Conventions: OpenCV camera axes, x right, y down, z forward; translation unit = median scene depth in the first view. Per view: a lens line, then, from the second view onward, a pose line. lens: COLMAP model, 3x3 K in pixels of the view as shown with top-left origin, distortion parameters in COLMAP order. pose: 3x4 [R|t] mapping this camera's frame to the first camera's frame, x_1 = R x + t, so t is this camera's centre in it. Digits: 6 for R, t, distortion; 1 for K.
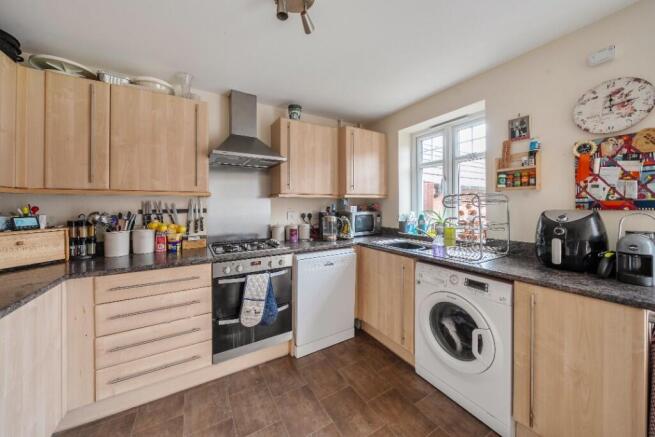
lens RADIAL K [[230.0, 0, 325.6], [0, 230.0, 205.5], [0, 0, 1]] dist [-0.000236, -0.000062]
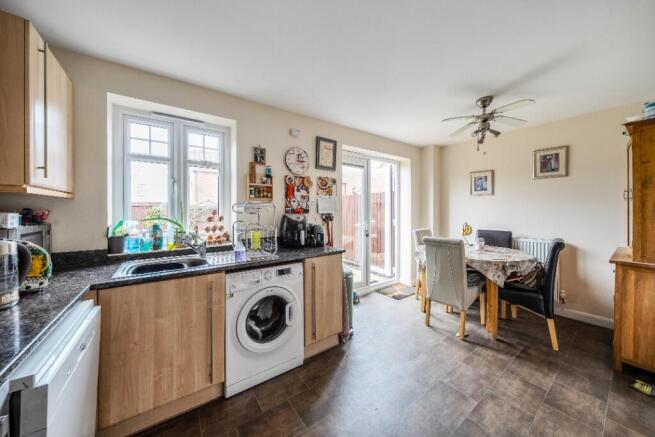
lens RADIAL K [[225.8, 0, 325.6], [0, 225.8, 212.9], [0, 0, 1]] dist [-0.000136, 0.000009]
pose [[-0.083931, -0.003114, 0.996467, -0.546490], [0.003603, 0.999988, 0.003428, 0.004141], [-0.996465, 0.003878, -0.083919, 0.733475]]
